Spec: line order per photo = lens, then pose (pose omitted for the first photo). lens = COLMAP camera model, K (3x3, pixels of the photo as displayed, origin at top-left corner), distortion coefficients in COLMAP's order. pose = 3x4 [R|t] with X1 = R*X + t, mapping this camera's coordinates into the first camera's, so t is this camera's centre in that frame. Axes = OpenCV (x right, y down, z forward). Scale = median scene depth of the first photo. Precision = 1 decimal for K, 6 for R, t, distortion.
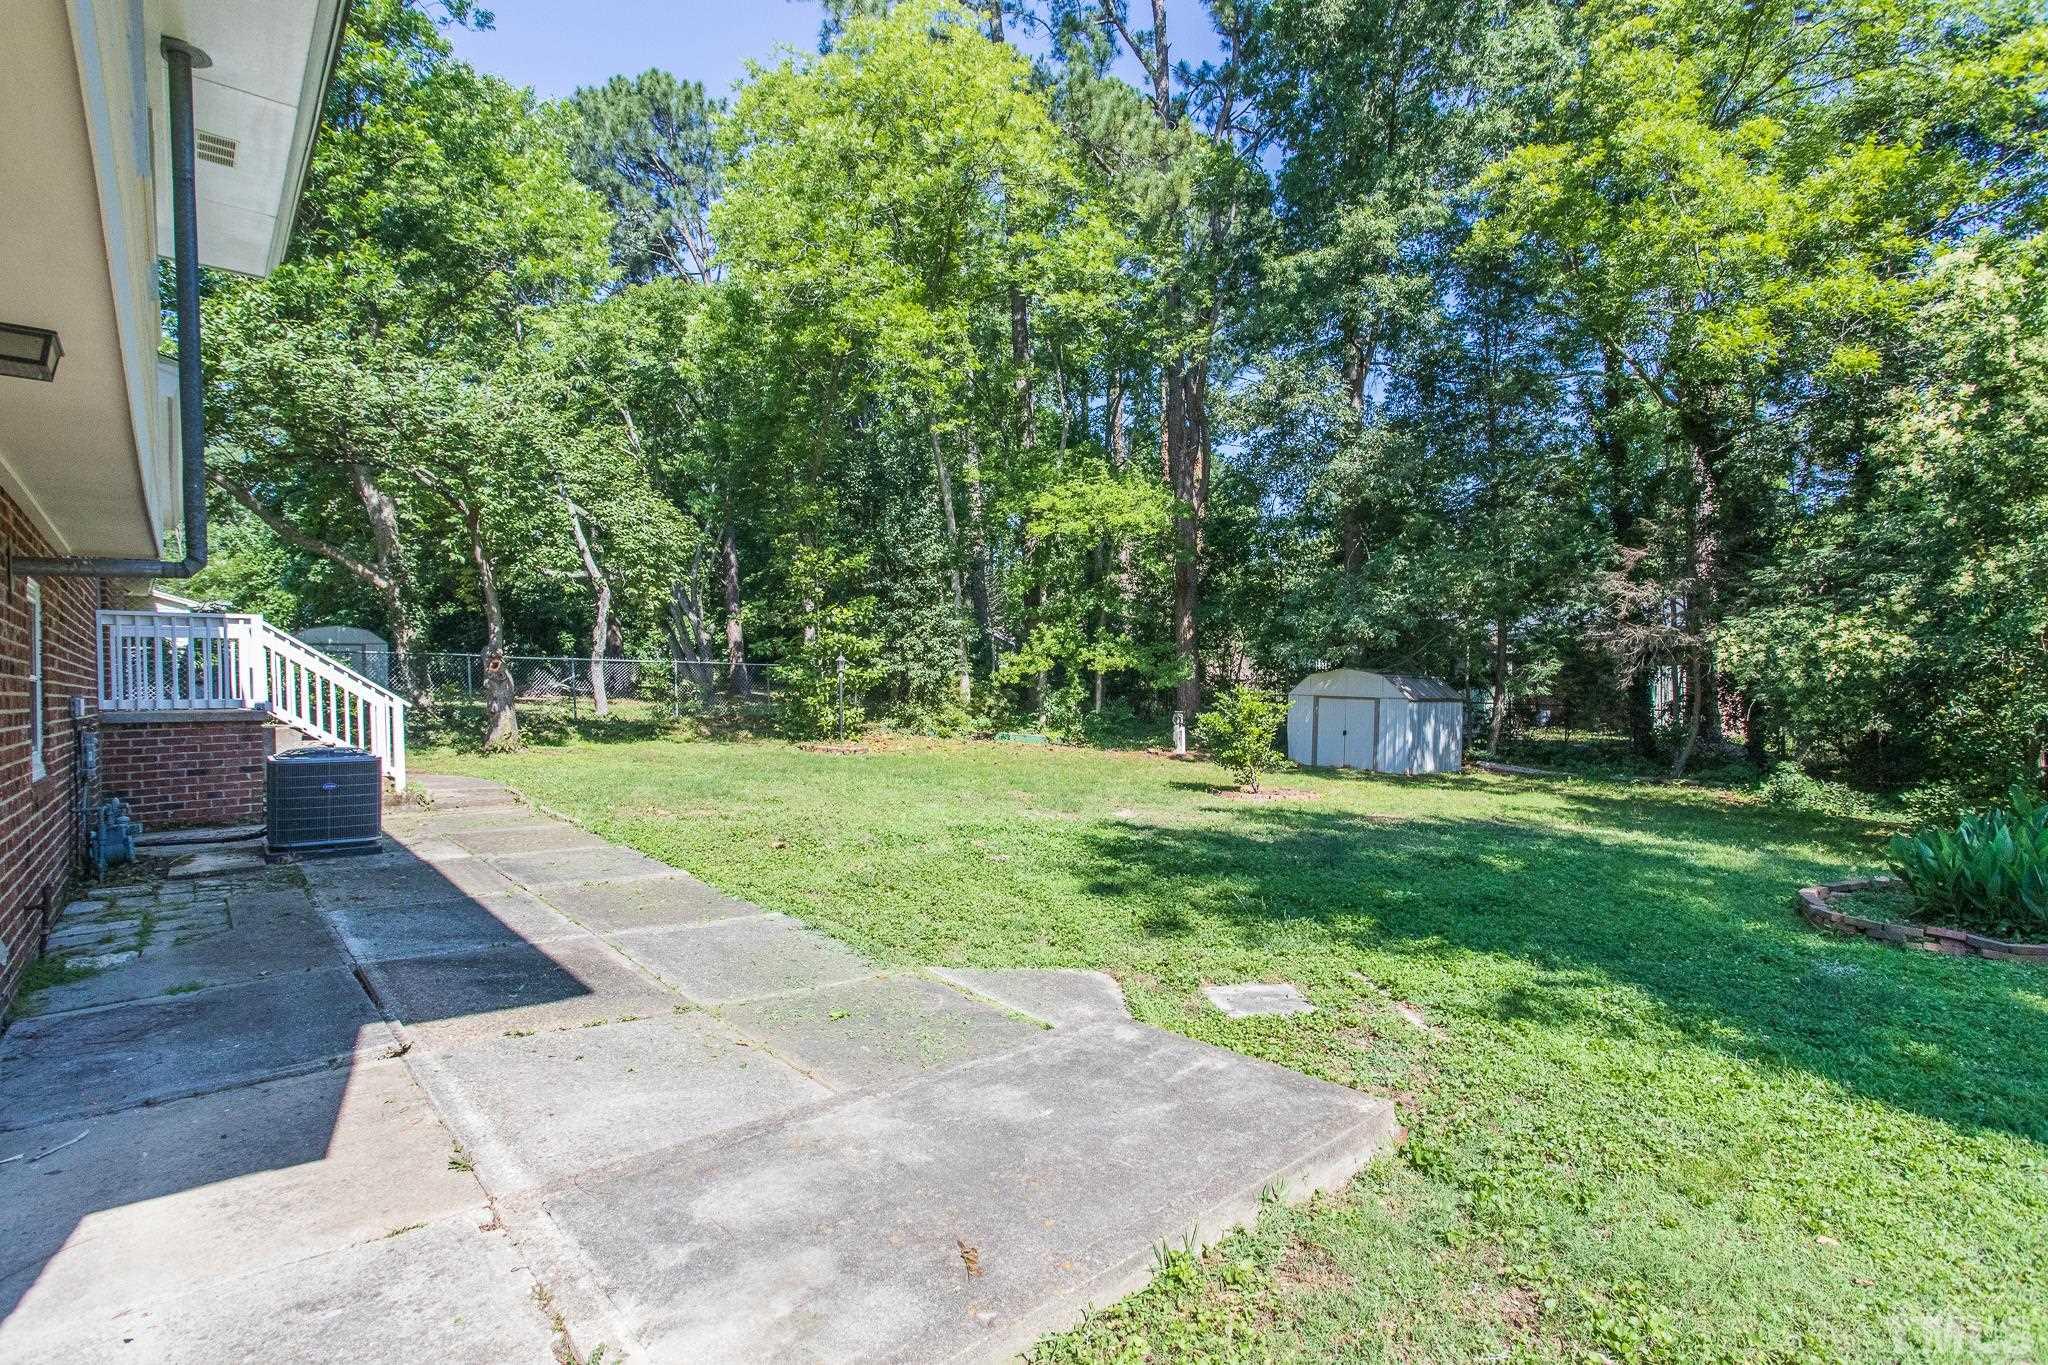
lens RADIAL K [[1014.3, 0, 1024.3], [0, 1014.3, 686.6], [0, 0, 1]] dist [-0.035379, 0.017840]
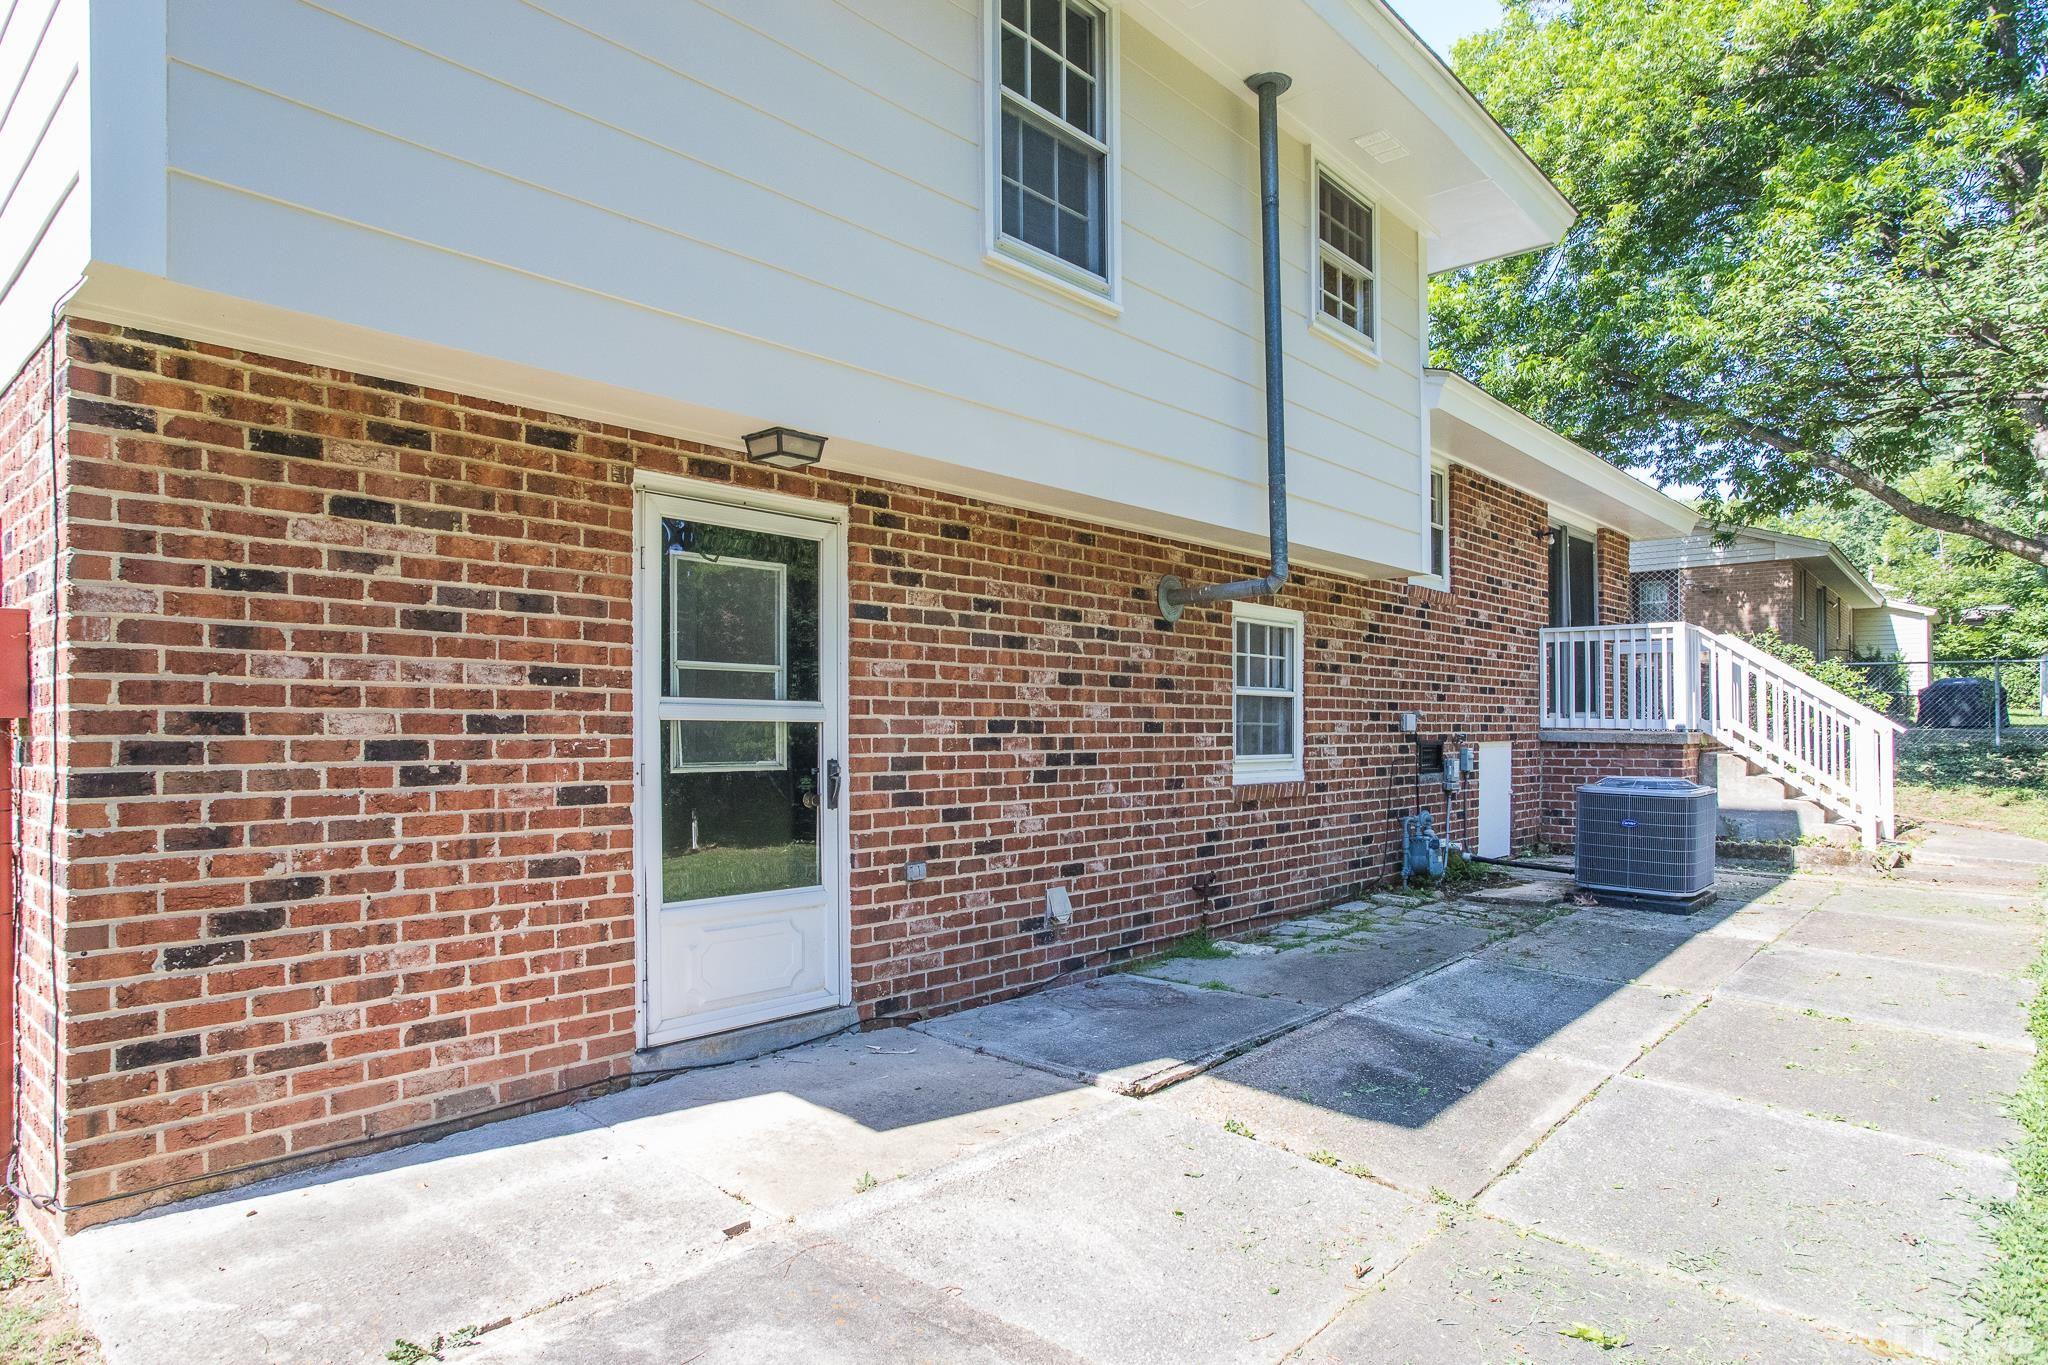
lens RADIAL K [[1171.7, 0, 998.3], [0, 1171.7, 727.0], [0, 0, 1]] dist [-0.019866, 0.000690]
pose [[0.113793, 0.018443, -0.993333, 0.347301], [-0.004373, 0.999827, 0.018062, 0.006700], [0.993495, 0.002288, 0.113854, 0.605654]]
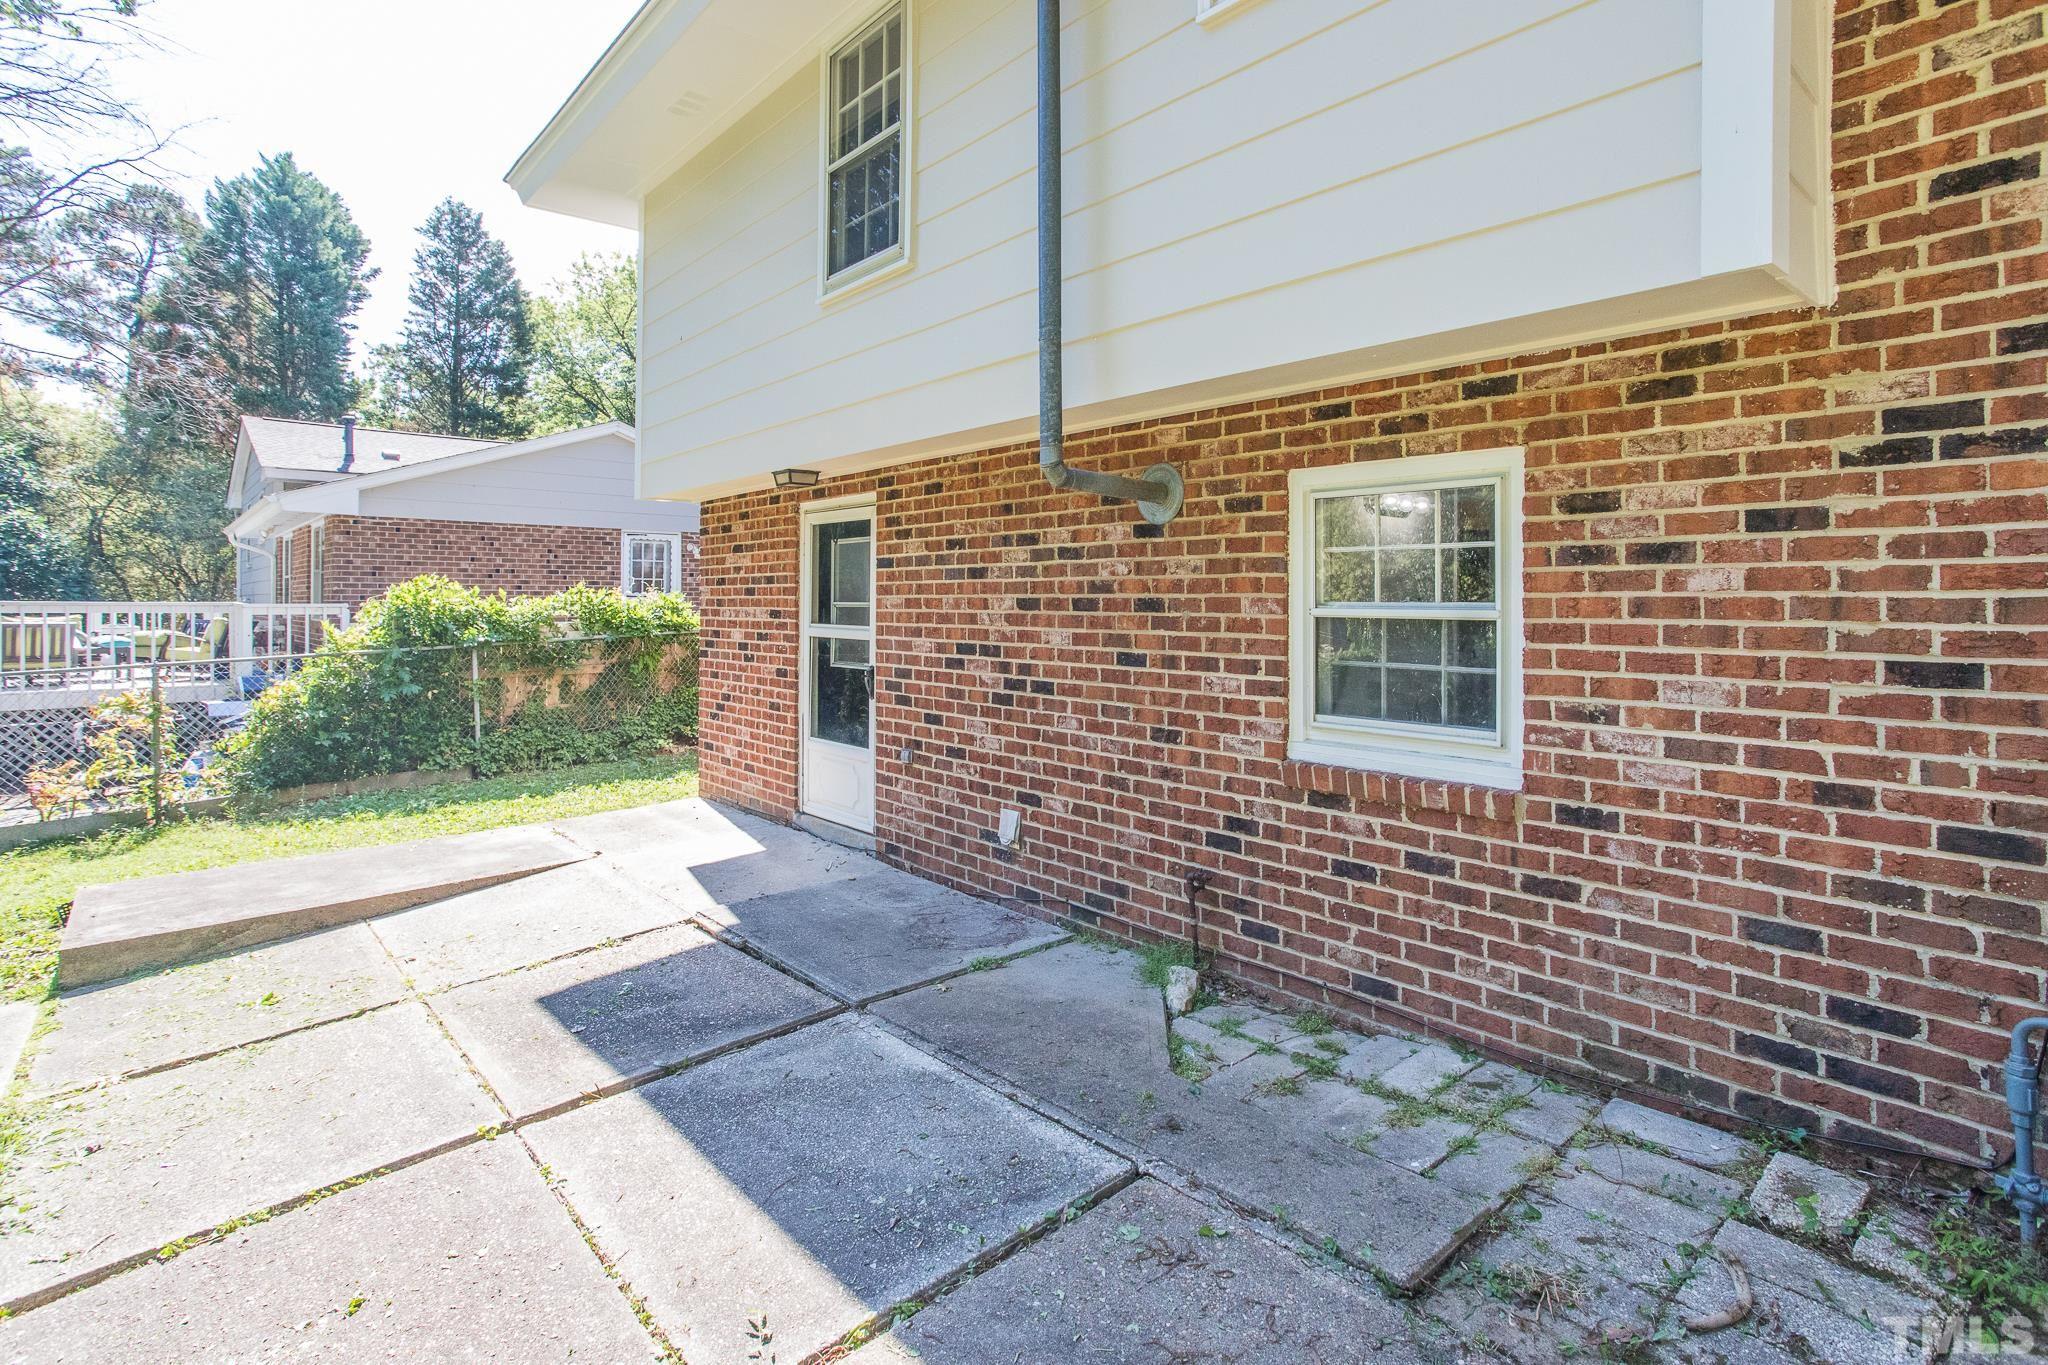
lens RADIAL K [[1014.3, 0, 1061.0], [0, 1014.3, 593.6], [0, 0, 1]] dist [-0.035379, 0.017840]
pose [[-0.999416, 0.015943, -0.030237, -0.839740], [0.016175, 0.999841, -0.007455, -0.023635], [0.030113, -0.007939, -0.999515, 1.838280]]
